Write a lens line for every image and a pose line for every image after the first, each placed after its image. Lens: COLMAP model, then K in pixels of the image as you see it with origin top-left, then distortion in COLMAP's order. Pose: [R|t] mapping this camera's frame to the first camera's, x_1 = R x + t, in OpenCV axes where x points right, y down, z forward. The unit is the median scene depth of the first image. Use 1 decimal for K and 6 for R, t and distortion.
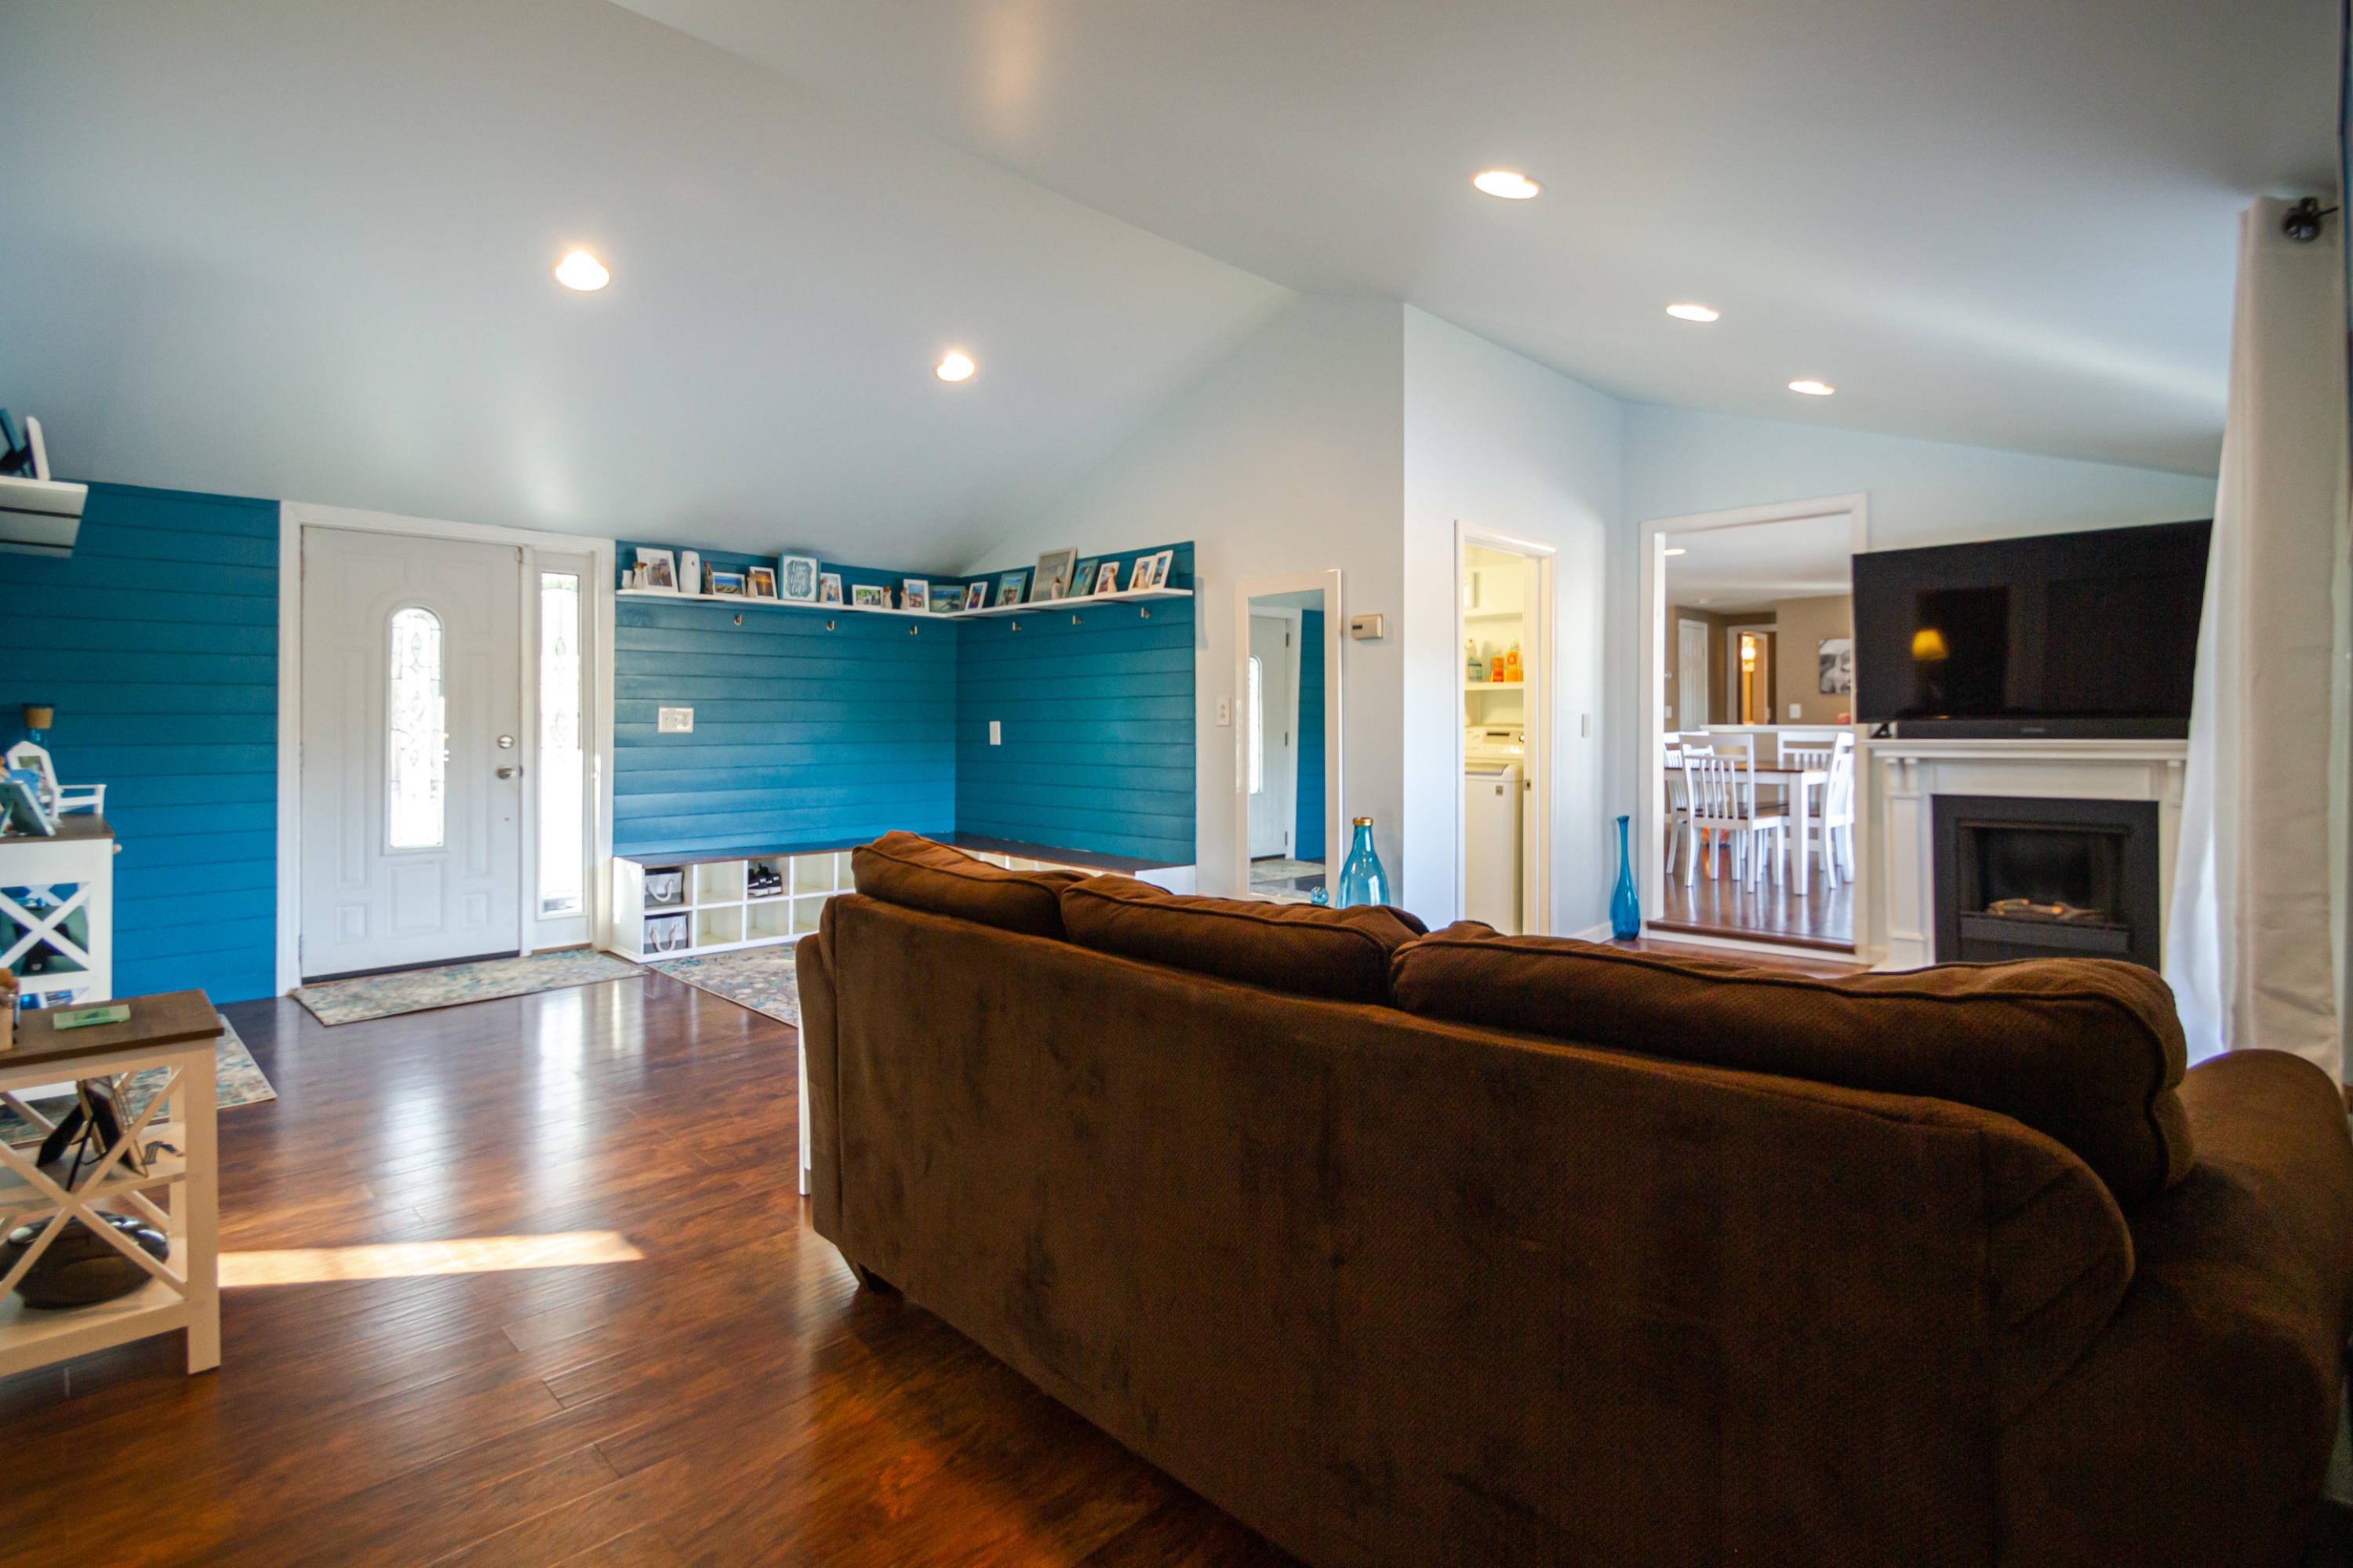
lens RADIAL K [[1118.8, 0, 1168.4], [0, 1118.8, 730.3], [0, 0, 1]] dist [0.001277, 0.000055]
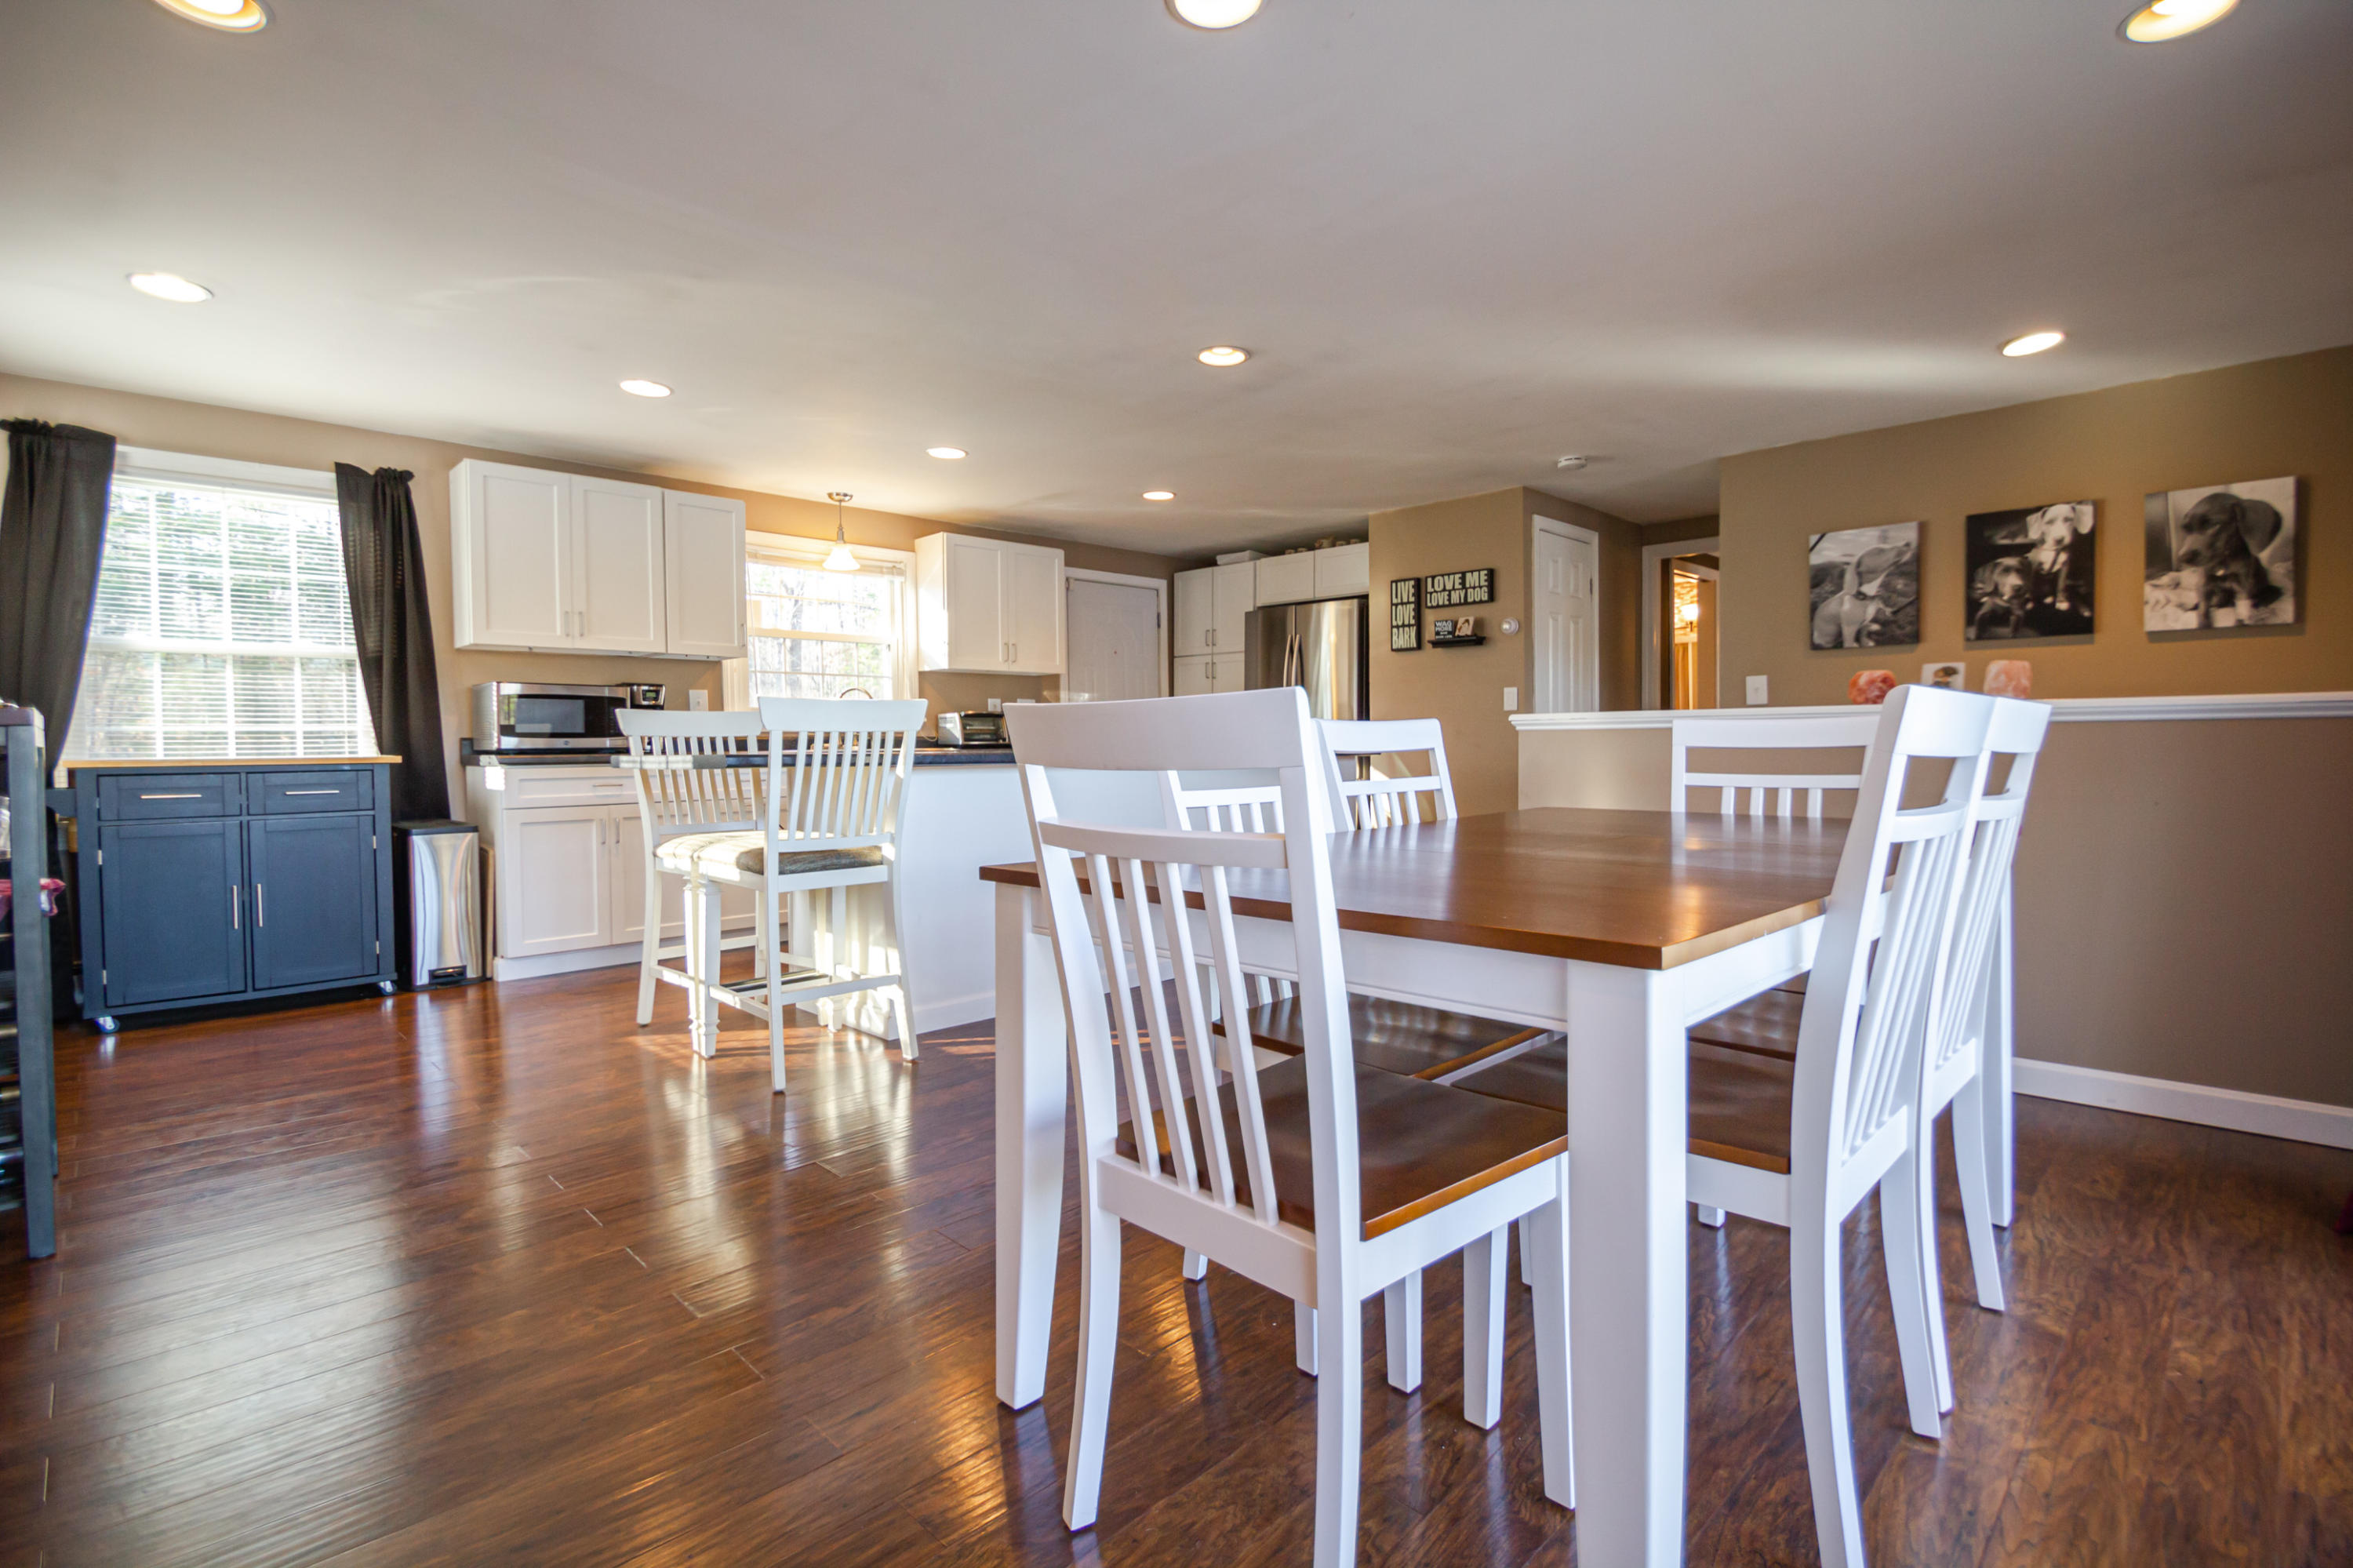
lens RADIAL K [[1132.7, 0, 1176.5], [0, 1132.7, 784.0], [0, 0, 1]] dist [-0.000189, -0.000041]
pose [[0.999900, -0.007900, 0.011743, 0.401887], [0.007627, 0.999703, 0.023161, 0.011193], [-0.011922, -0.023069, 0.999663, 0.682224]]
